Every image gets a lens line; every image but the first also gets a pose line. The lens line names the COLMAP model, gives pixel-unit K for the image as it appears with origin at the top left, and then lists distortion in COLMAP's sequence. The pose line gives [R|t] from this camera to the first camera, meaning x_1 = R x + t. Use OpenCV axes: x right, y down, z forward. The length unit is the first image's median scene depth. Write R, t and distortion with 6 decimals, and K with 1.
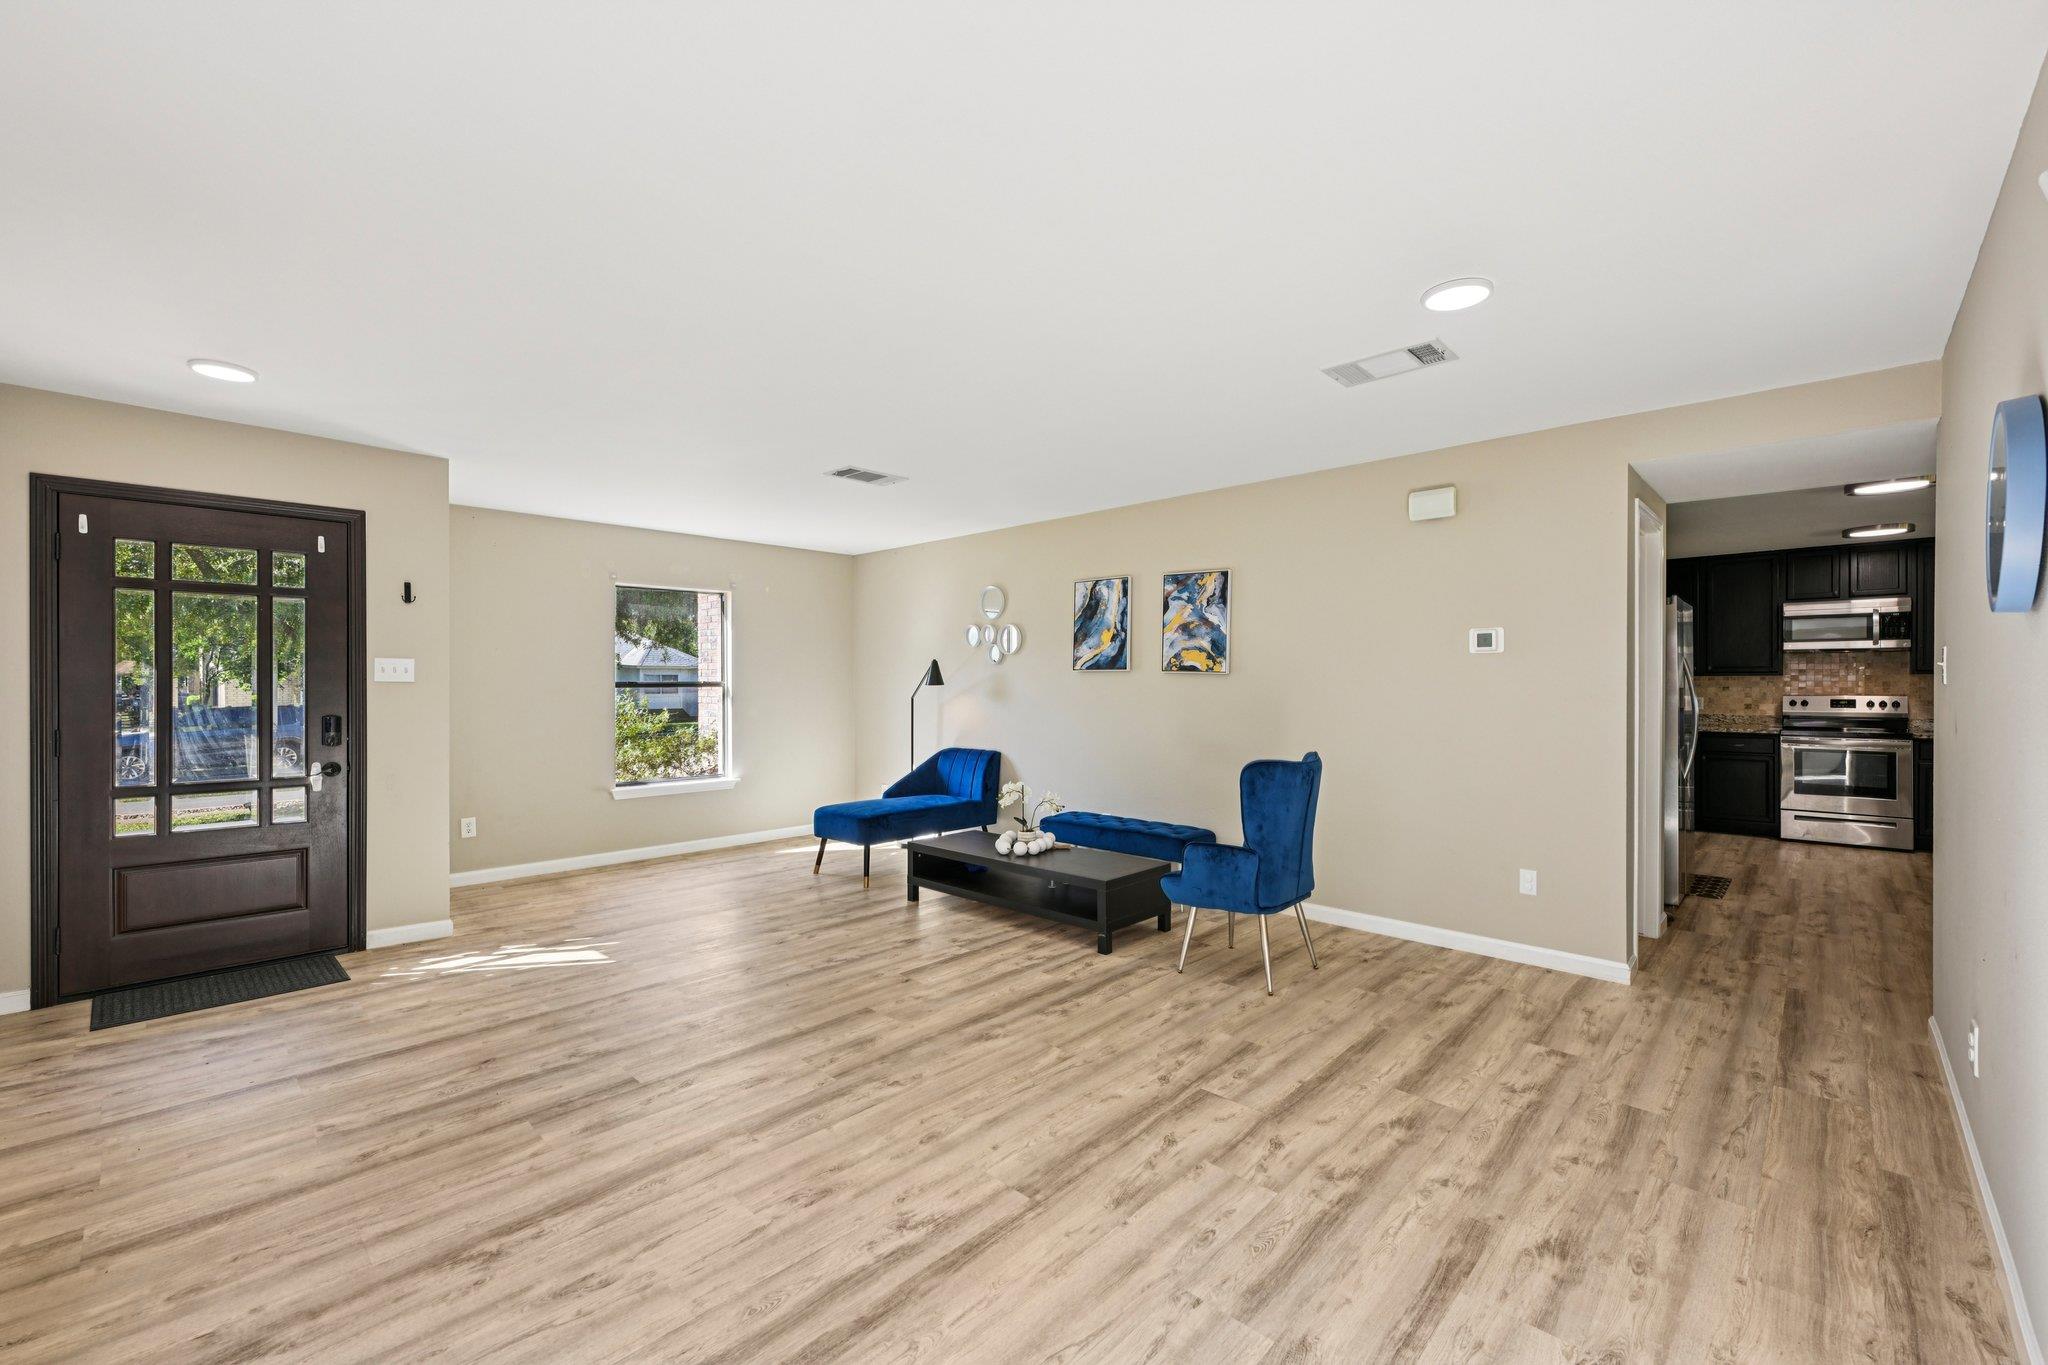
lens RADIAL K [[844.1, 0, 1022.0], [0, 844.1, 687.6], [0, 0, 1]] dist [-0.004113, 0.000797]
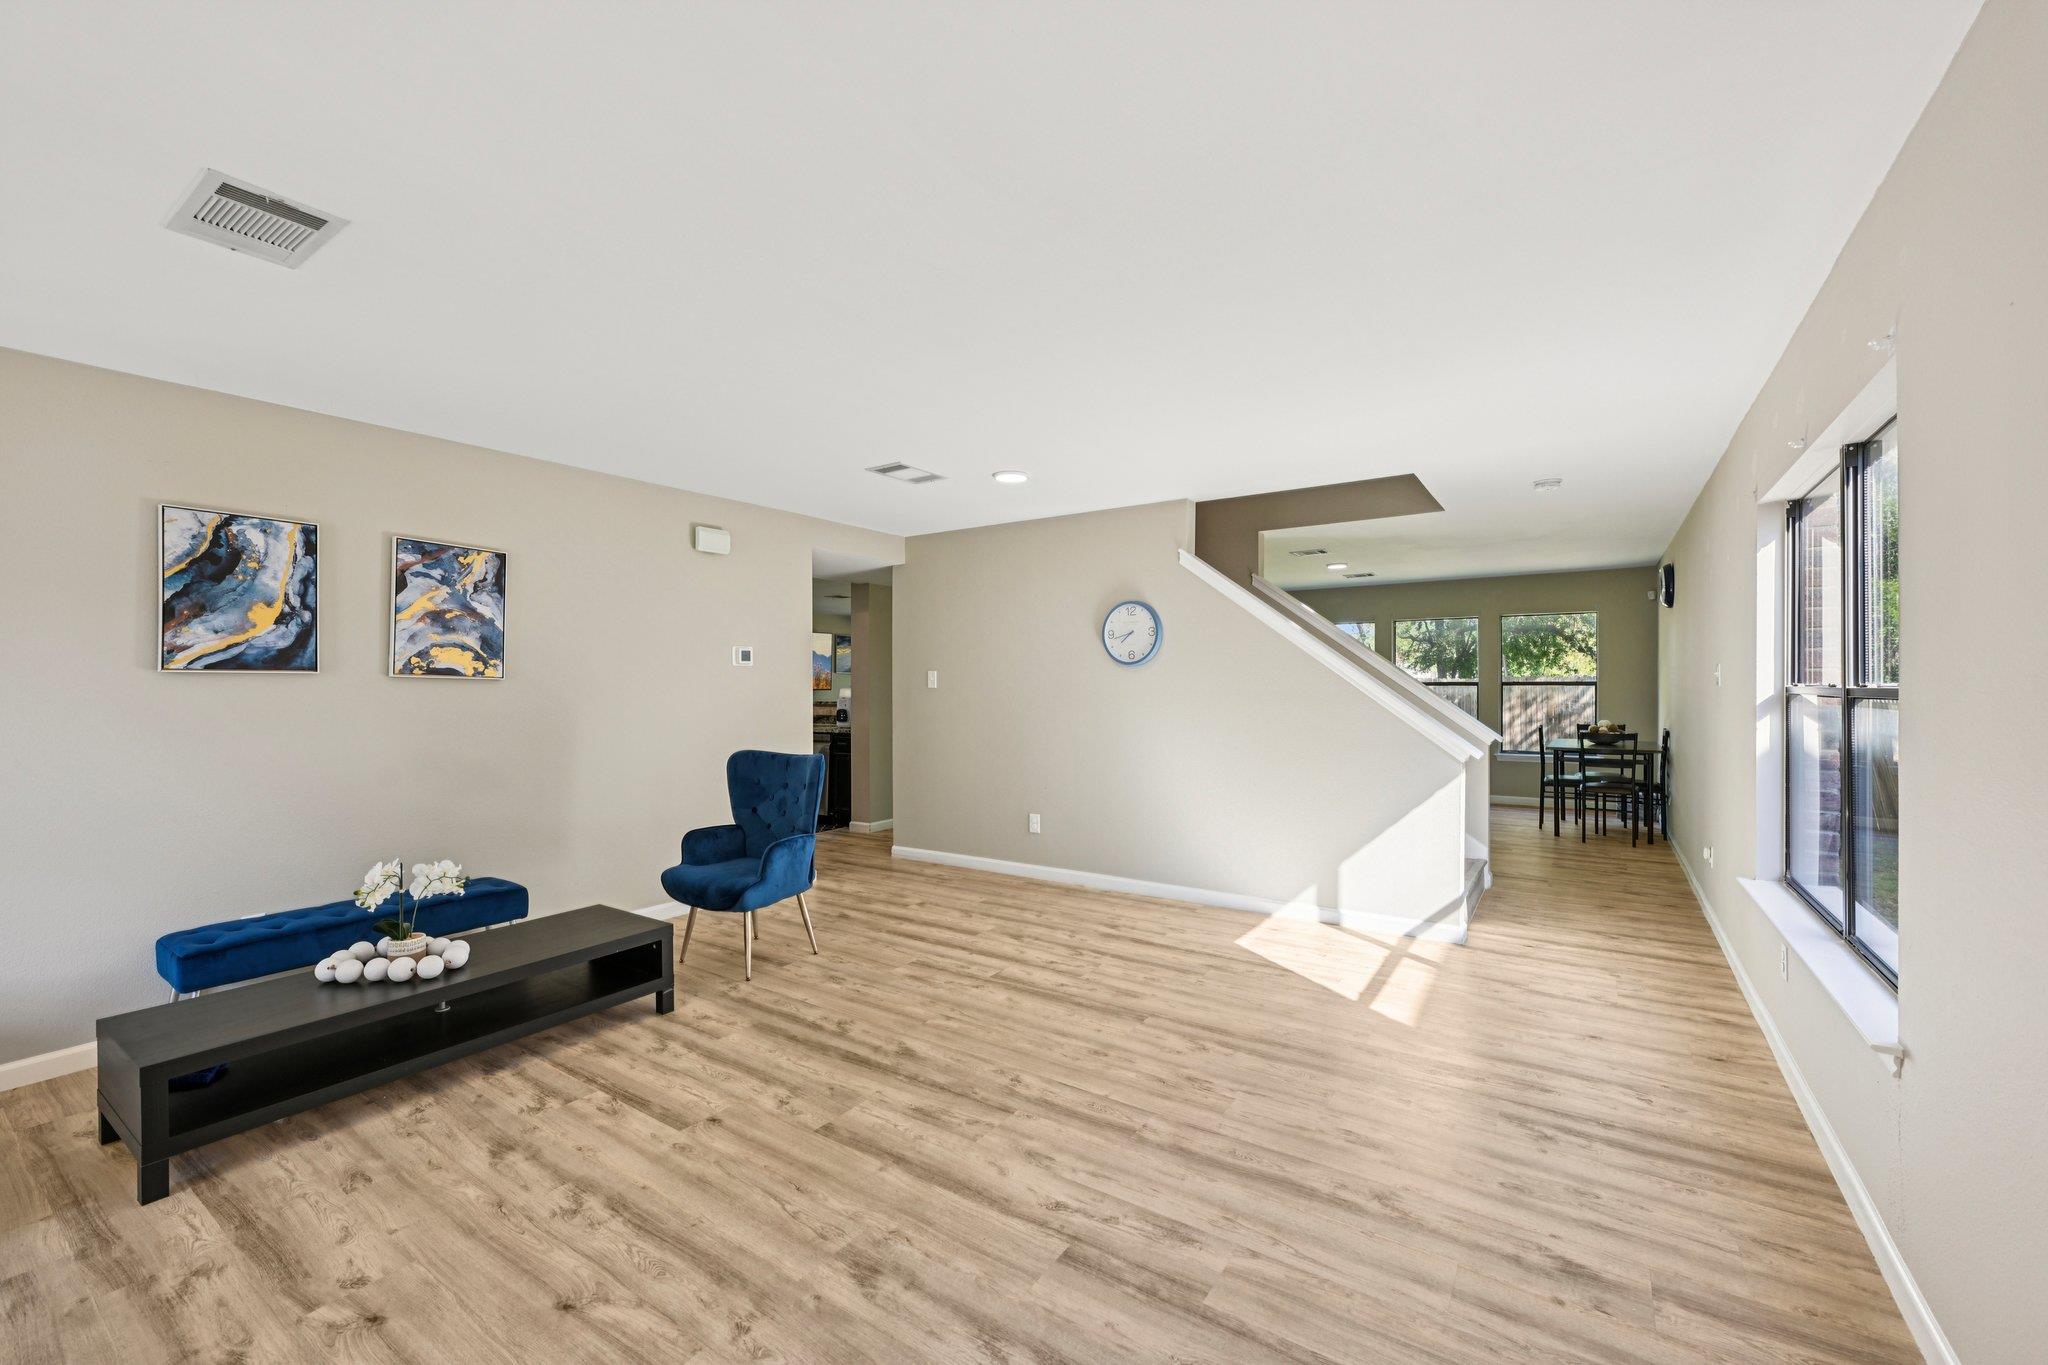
lens RADIAL K [[844.1, 0, 1022.0], [0, 844.1, 687.6], [0, 0, 1]] dist [-0.004113, 0.000797]
pose [[-0.174086, -0.003655, 0.984724, -0.824478], [0.011729, 0.999914, 0.005785, -0.009291], [-0.984661, 0.012556, -0.174028, 0.828271]]
